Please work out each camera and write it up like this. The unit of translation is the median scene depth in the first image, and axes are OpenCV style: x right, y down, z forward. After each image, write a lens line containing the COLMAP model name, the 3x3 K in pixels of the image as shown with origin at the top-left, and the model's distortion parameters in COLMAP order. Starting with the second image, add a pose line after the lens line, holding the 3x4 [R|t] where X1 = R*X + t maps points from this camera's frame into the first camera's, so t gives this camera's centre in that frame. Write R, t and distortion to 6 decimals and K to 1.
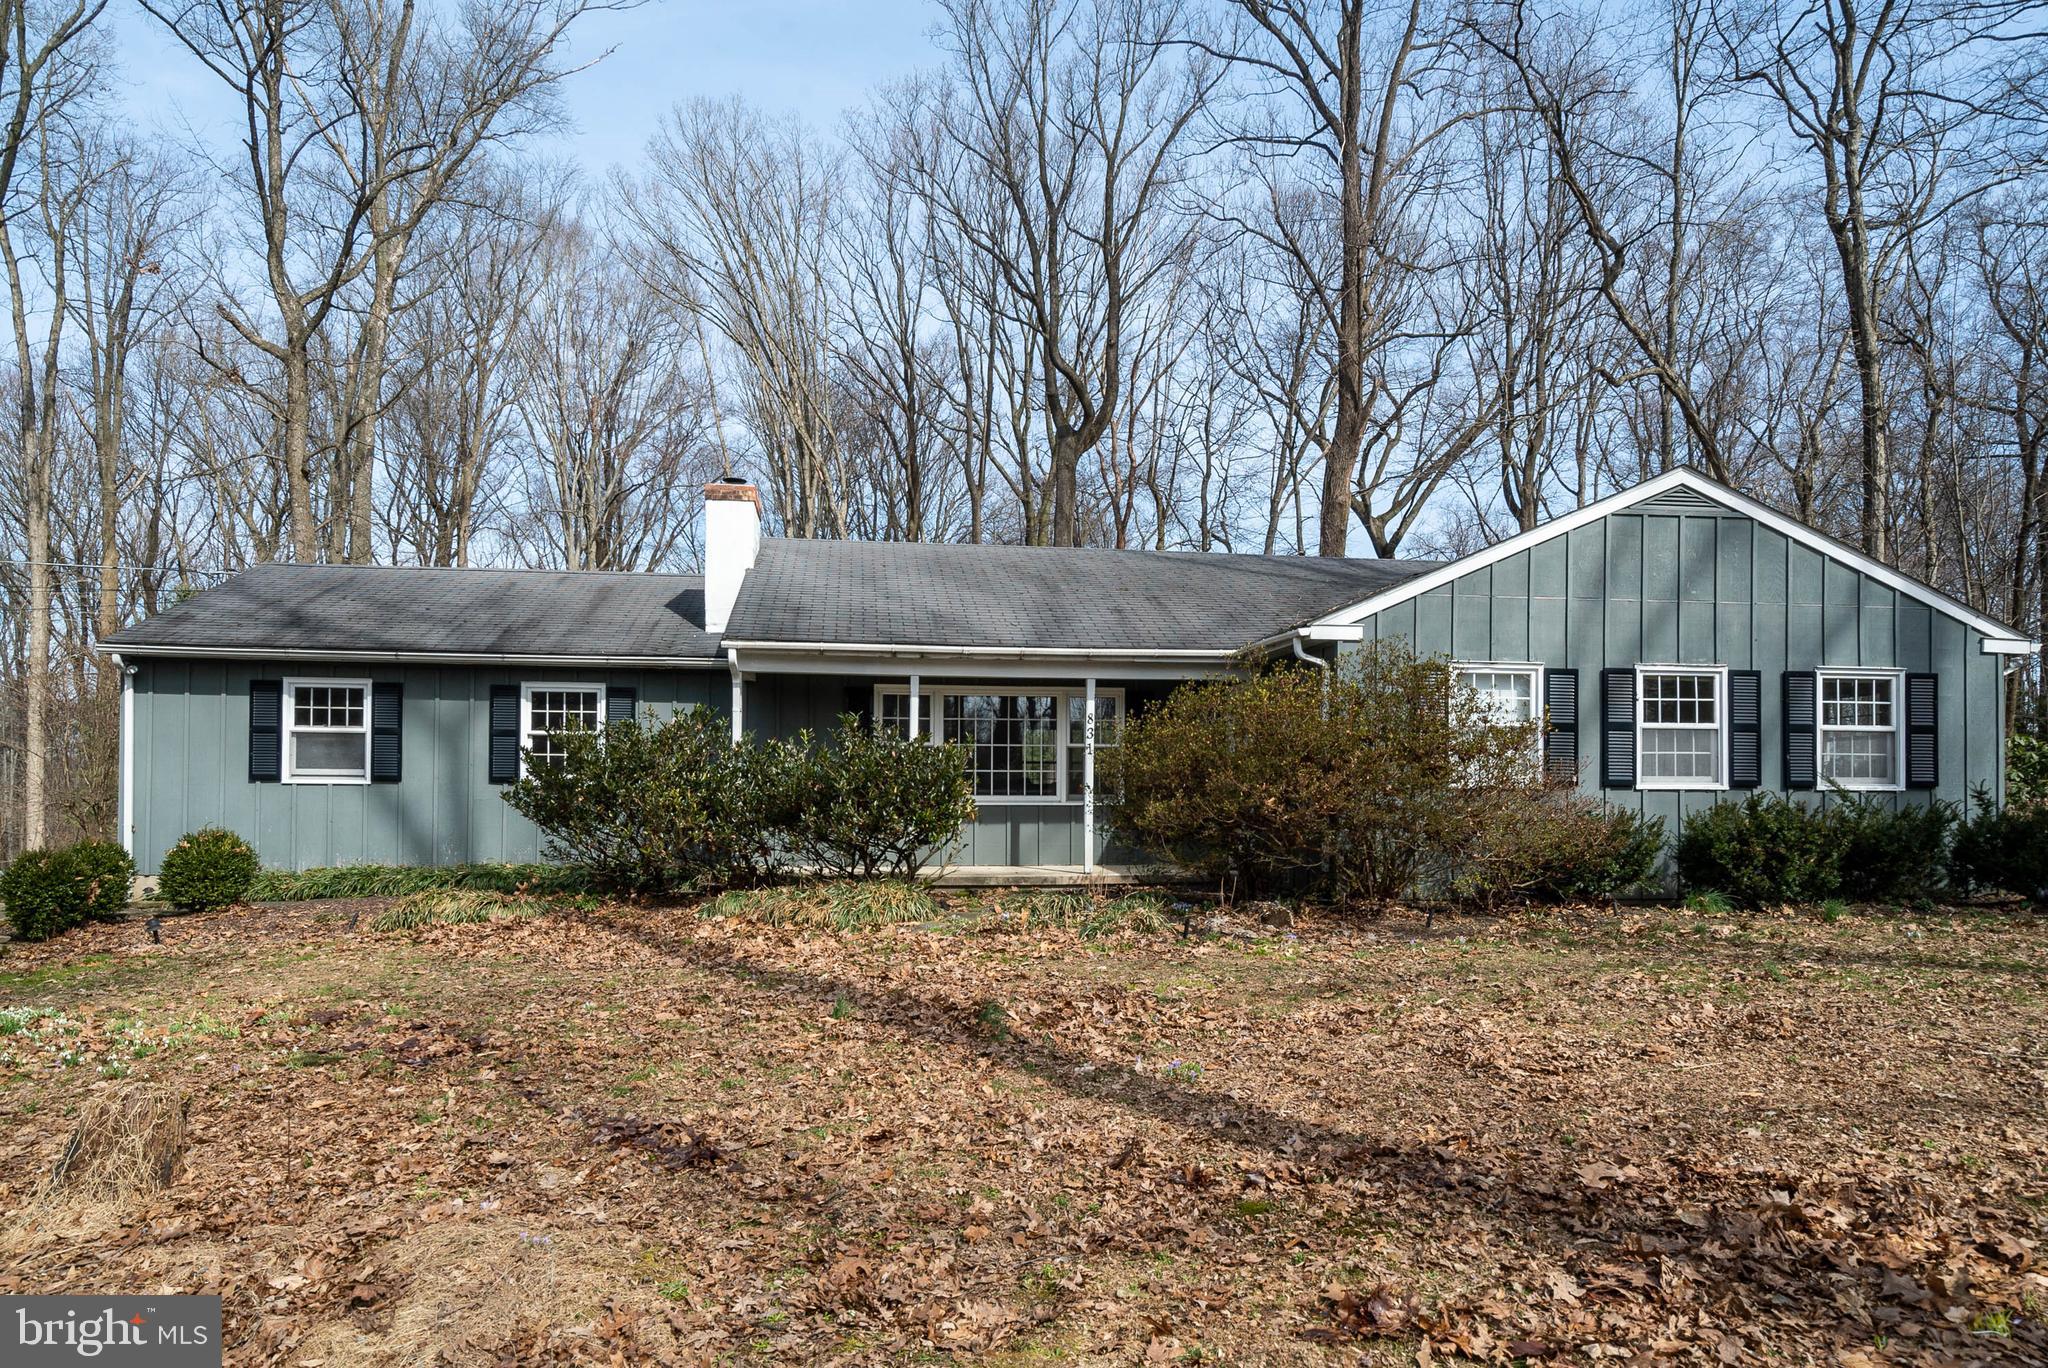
lens RADIAL K [[1271.7, 0, 1042.7], [0, 1271.7, 772.1], [0, 0, 1]] dist [0.003898, 0.001209]
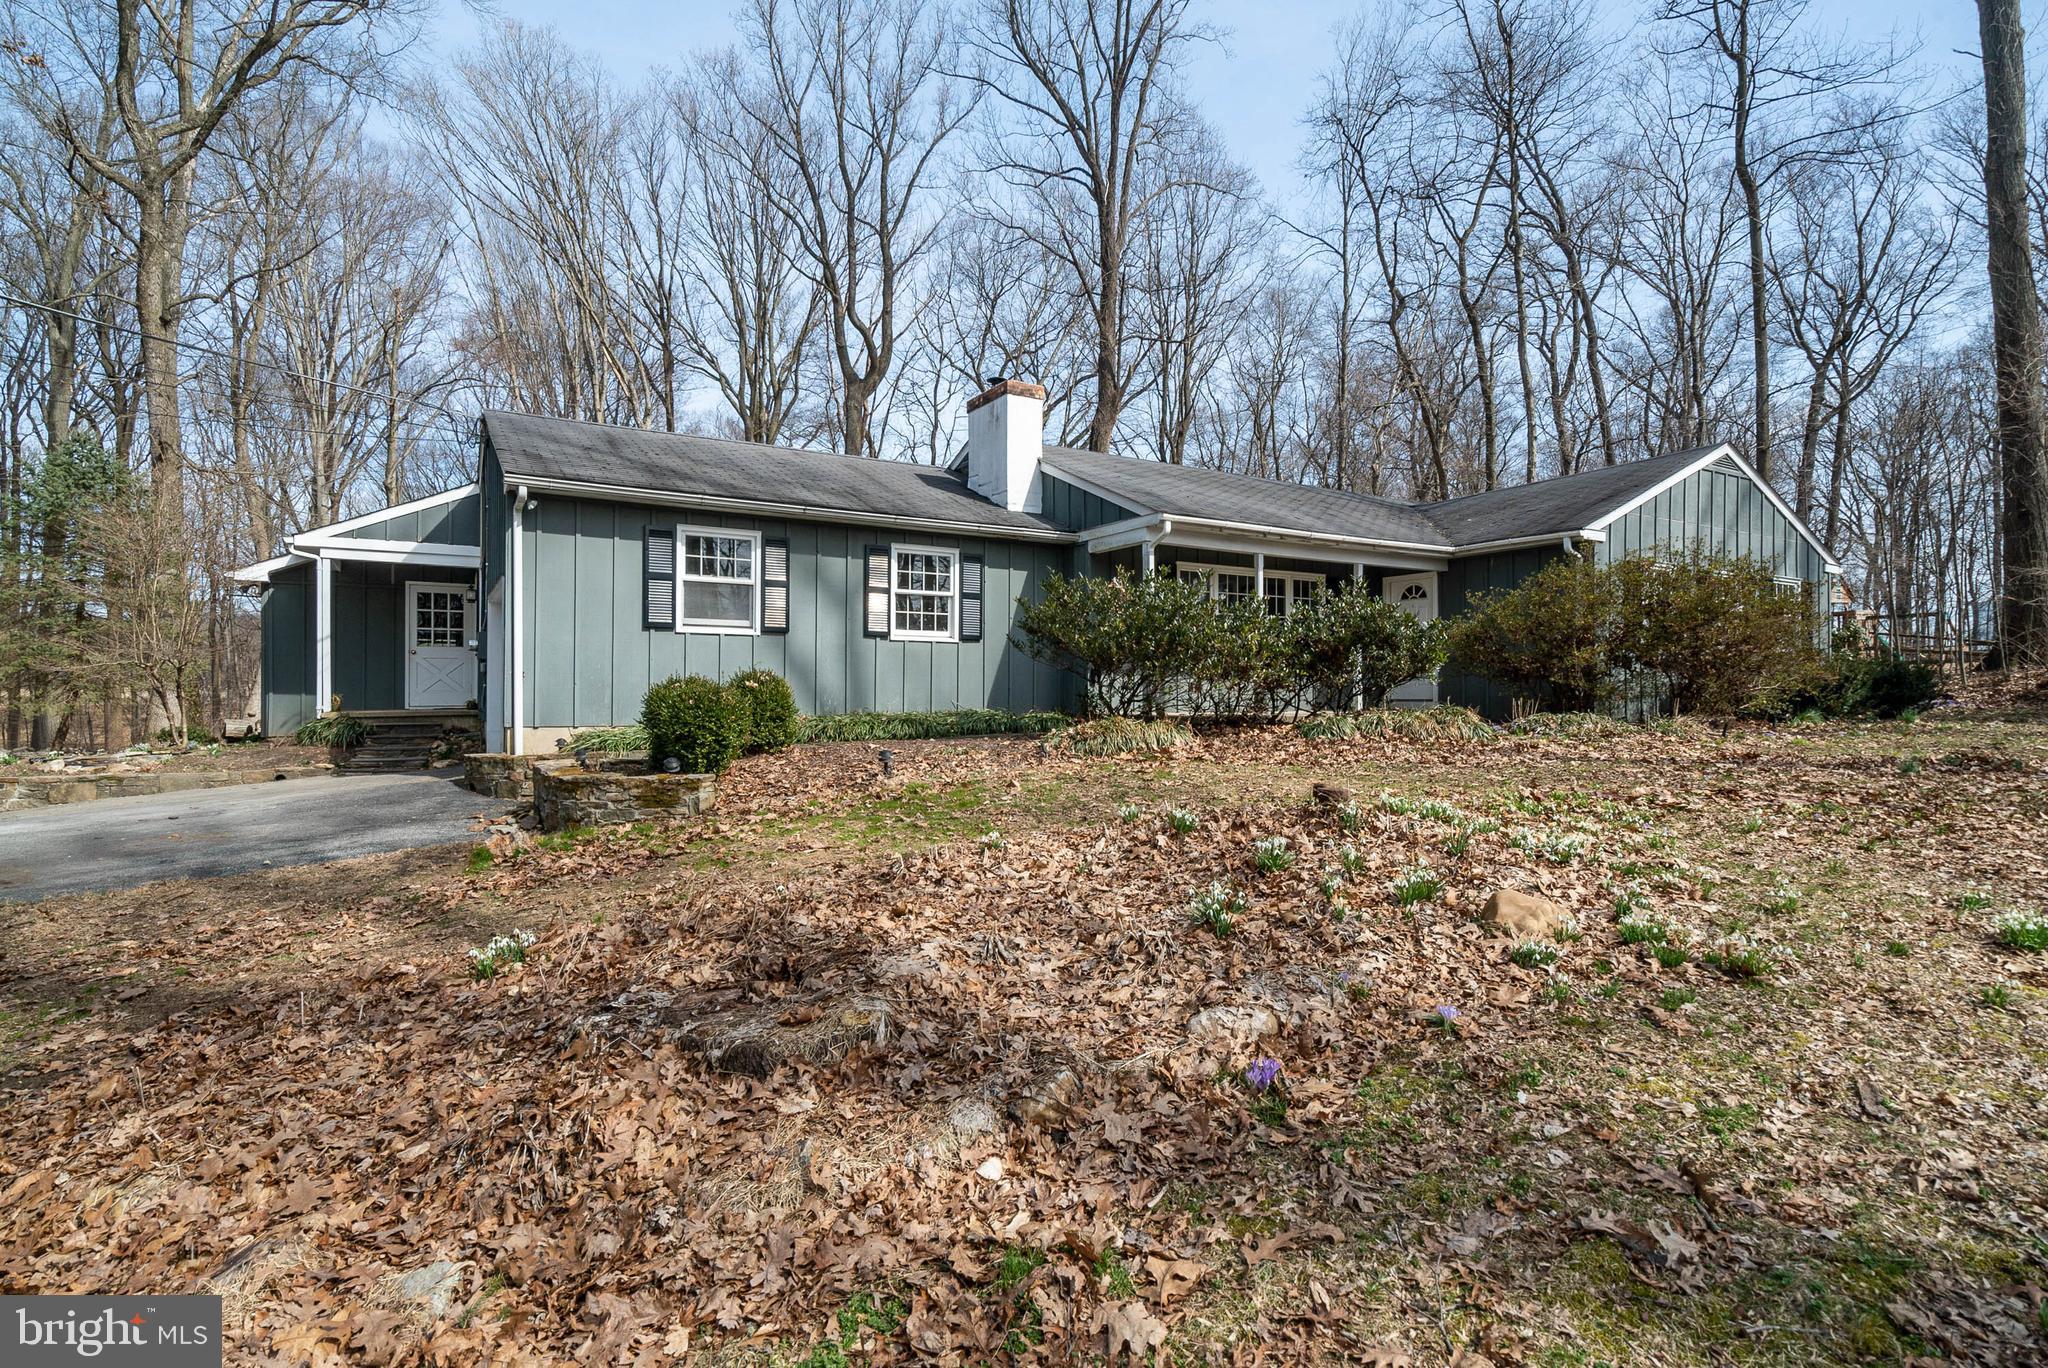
lens RADIAL K [[1009.7, 0, 1019.7], [0, 1009.7, 678.7], [0, 0, 1]] dist [-0.003585, -0.000447]
pose [[0.915754, 0.002142, 0.401733, -0.748744], [-0.003490, 0.999990, 0.002623, 0.045870], [-0.401724, -0.003804, 0.915753, 0.209735]]
